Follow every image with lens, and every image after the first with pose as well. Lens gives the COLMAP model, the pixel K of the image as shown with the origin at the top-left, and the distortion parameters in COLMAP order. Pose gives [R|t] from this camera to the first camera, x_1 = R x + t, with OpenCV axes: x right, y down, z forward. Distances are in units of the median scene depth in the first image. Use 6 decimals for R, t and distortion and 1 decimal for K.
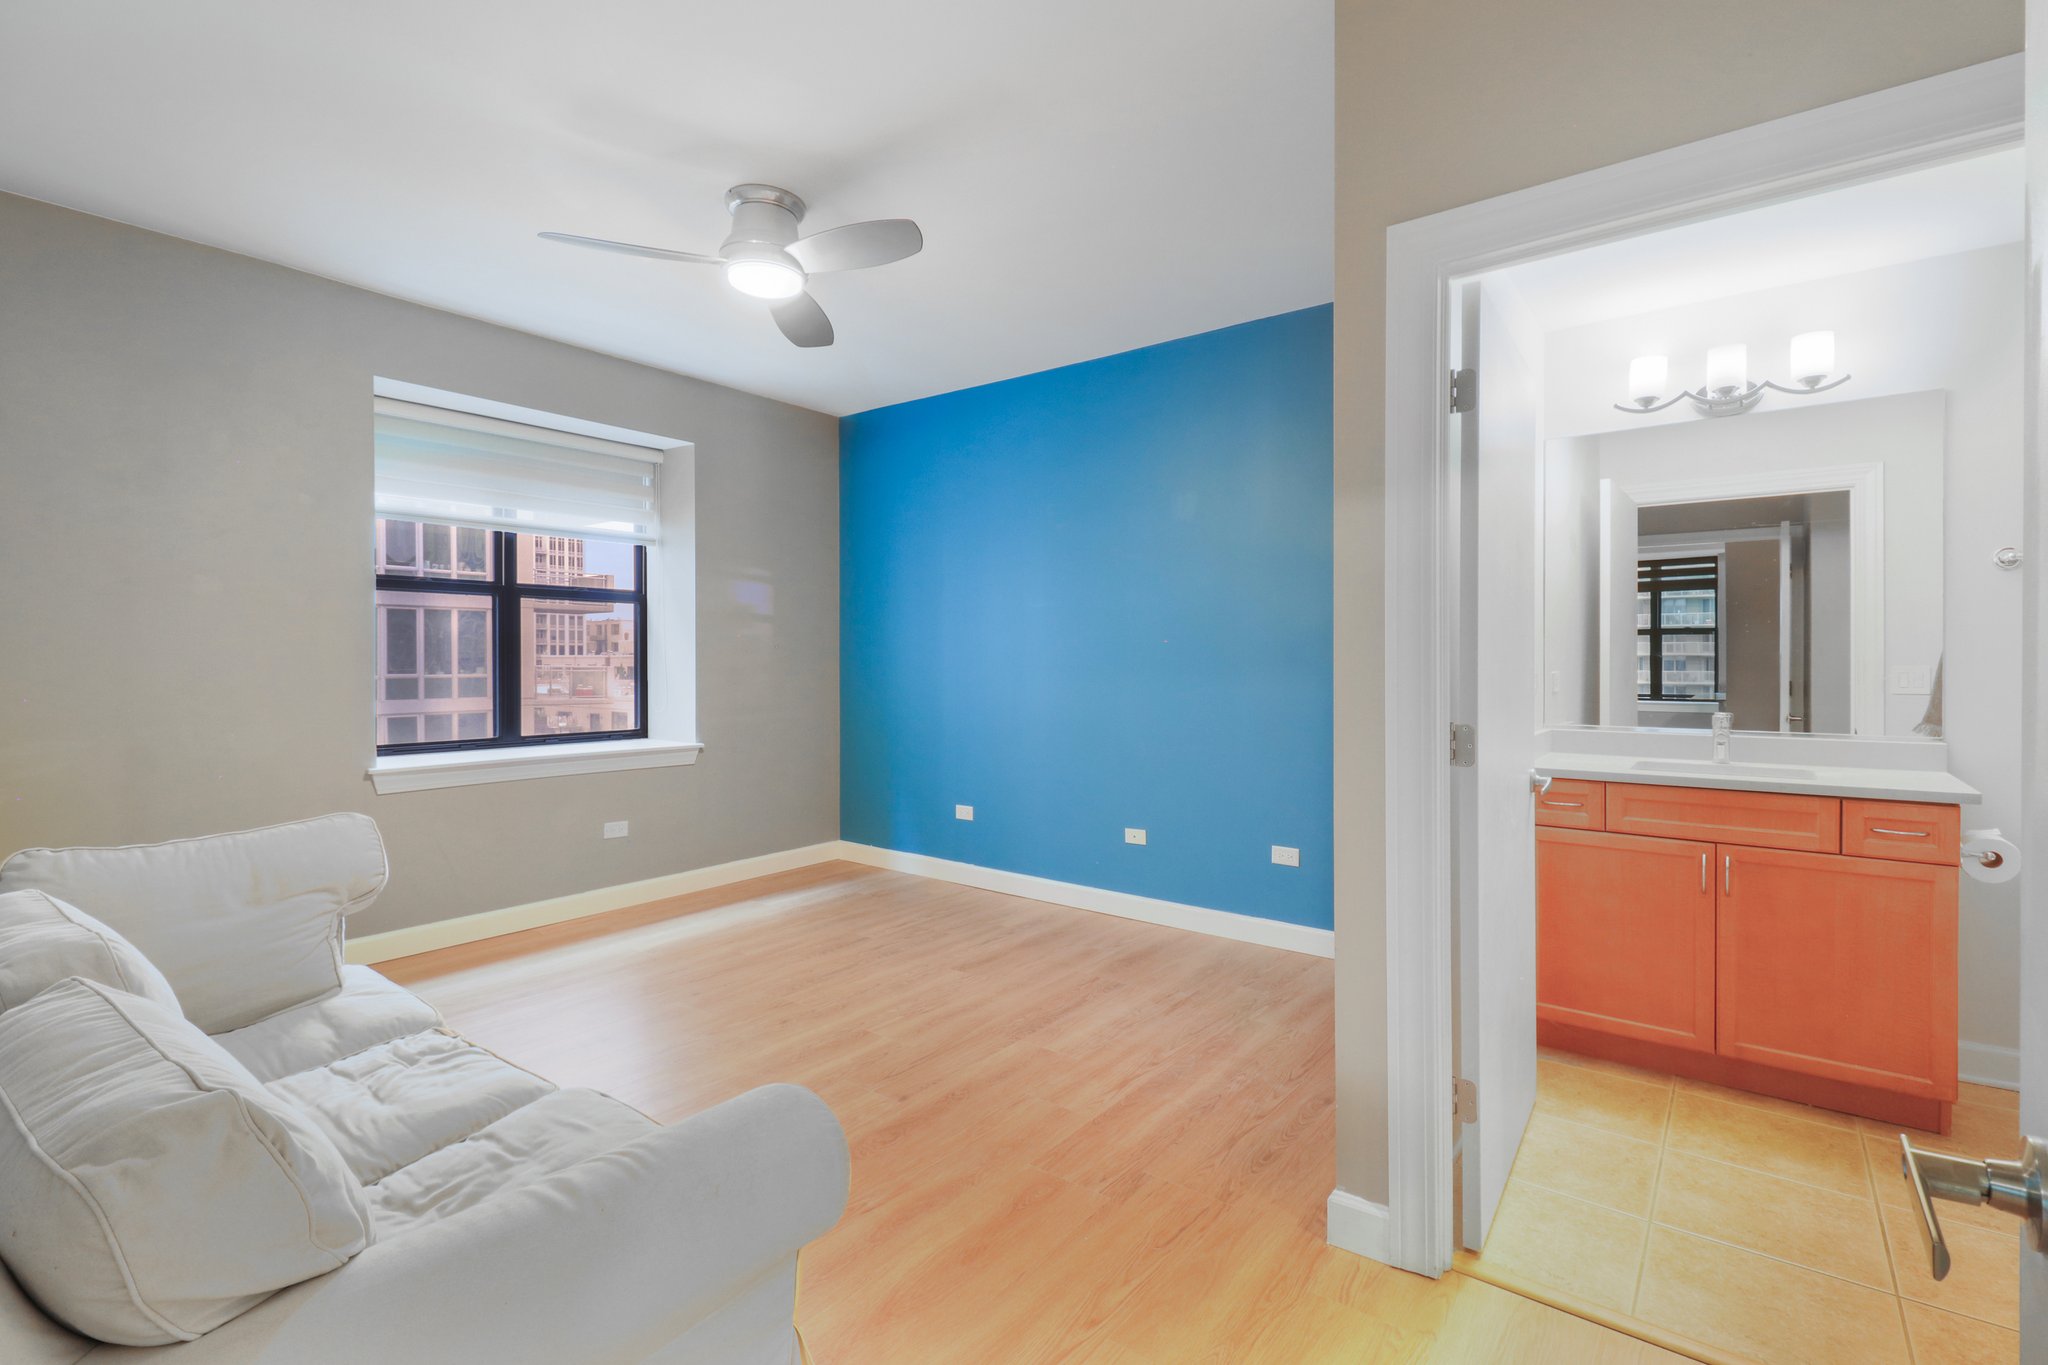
lens RADIAL K [[957.2, 0, 1015.7], [0, 957.2, 676.3], [0, 0, 1]] dist [0.014550, -0.006320]
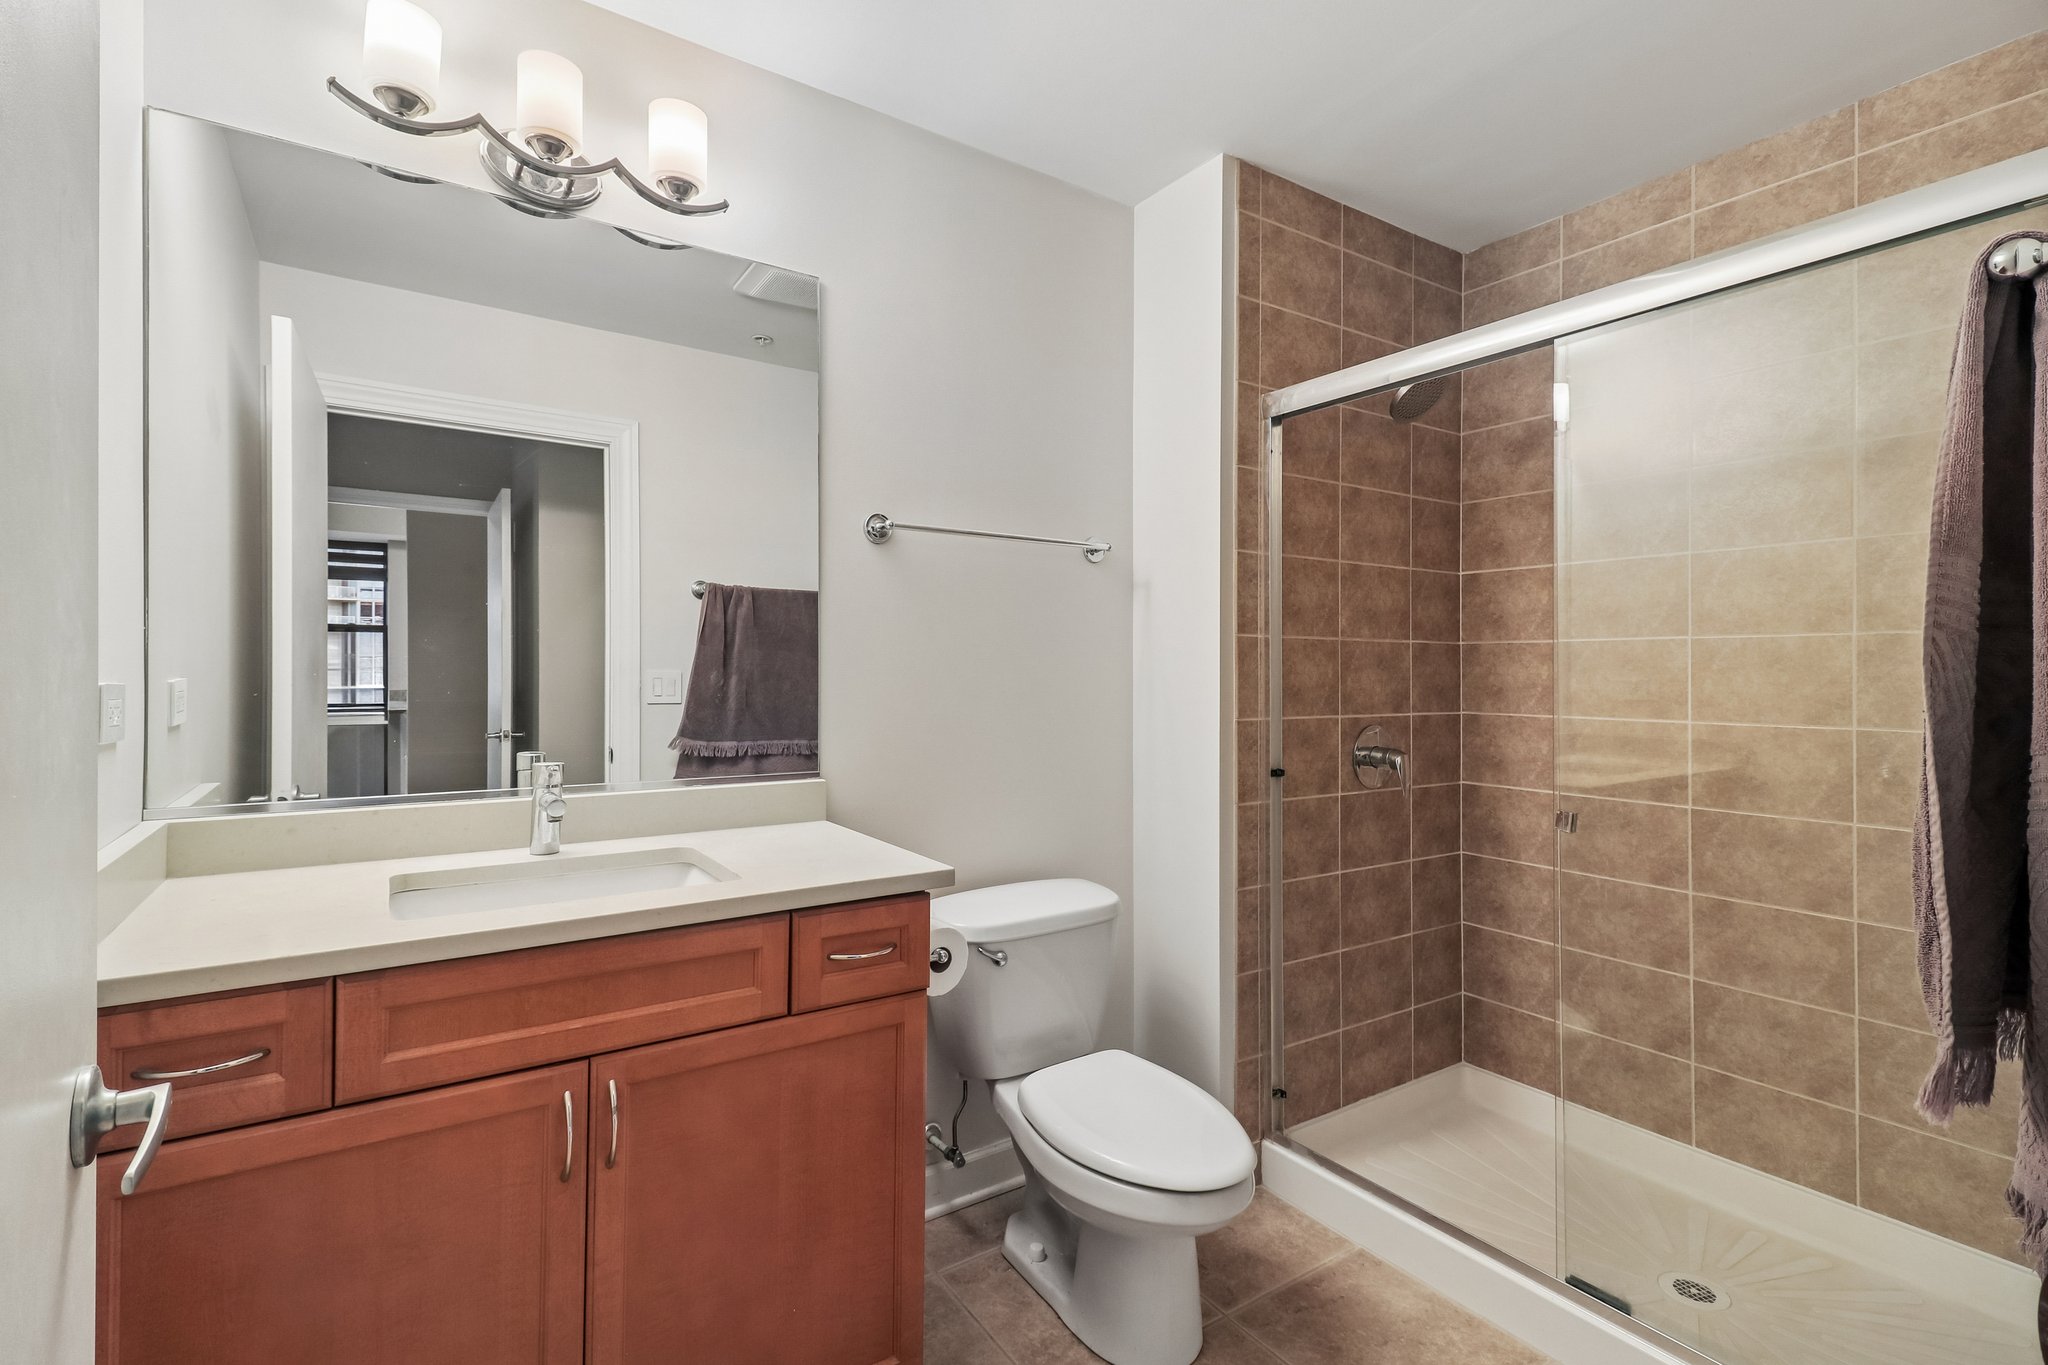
lens RADIAL K [[957.2, 0, 1025.3], [0, 957.2, 676.3], [0, 0, 1]] dist [0.014550, -0.006320]
pose [[0.328601, 0.000490, 0.944469, 0.354682], [0.000957, 0.999999, -0.000852, -0.005578], [-0.944468, 0.001184, 0.328600, 0.635898]]
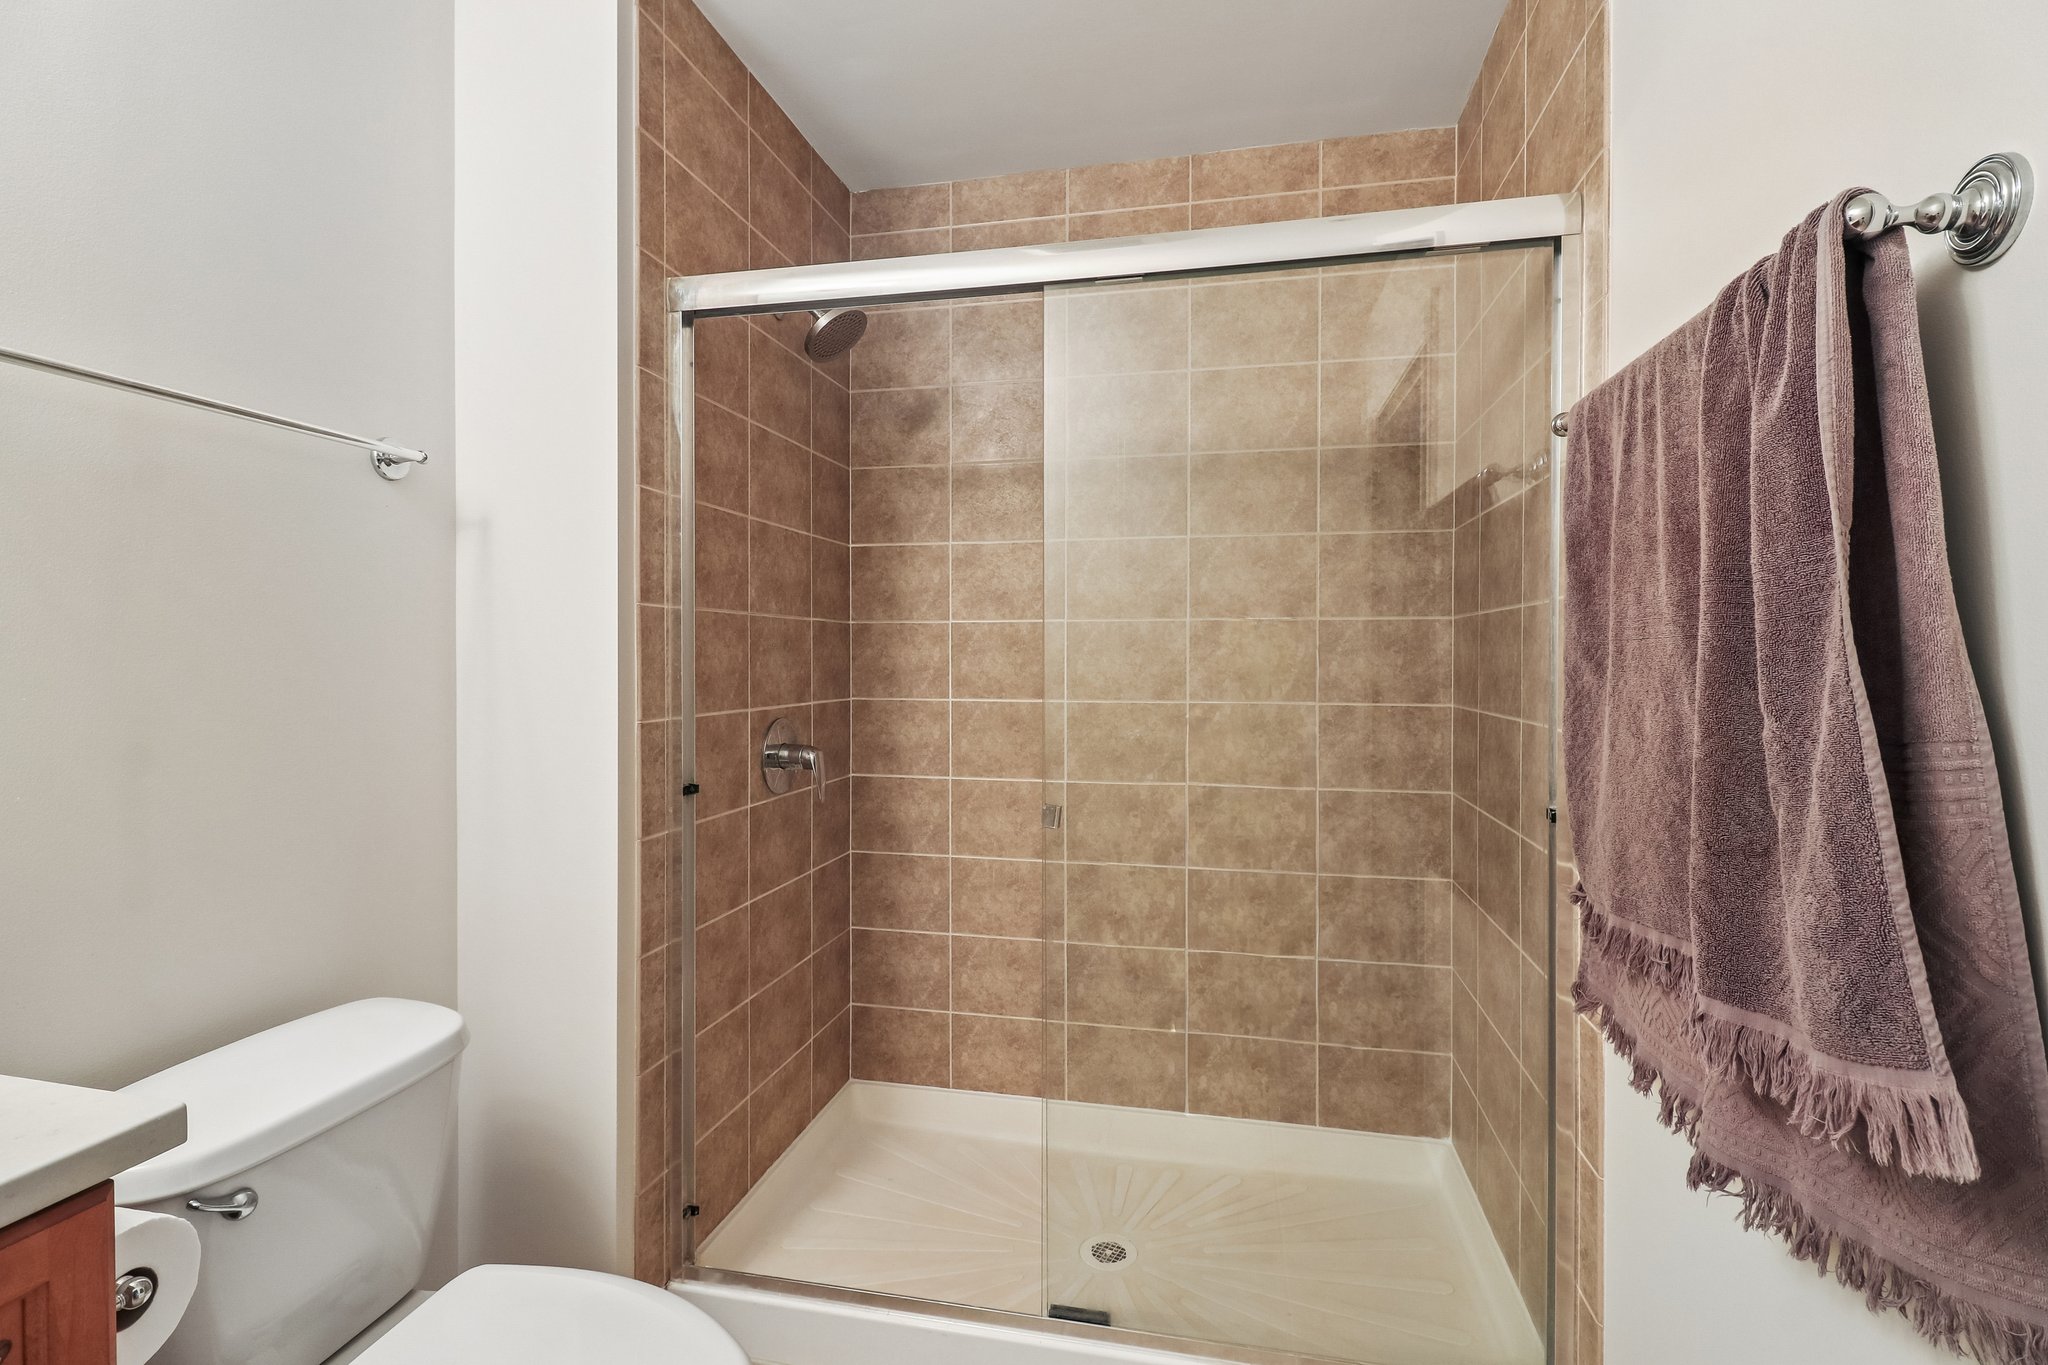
lens RADIAL K [[957.2, 0, 1023.8], [0, 957.2, 662.3], [0, 0, 1]] dist [0.014550, -0.006320]
pose [[-0.418589, -0.003661, 0.908168, 0.505017], [0.007896, 0.999939, 0.007671, -0.007643], [-0.908141, 0.010382, -0.418535, 0.734437]]
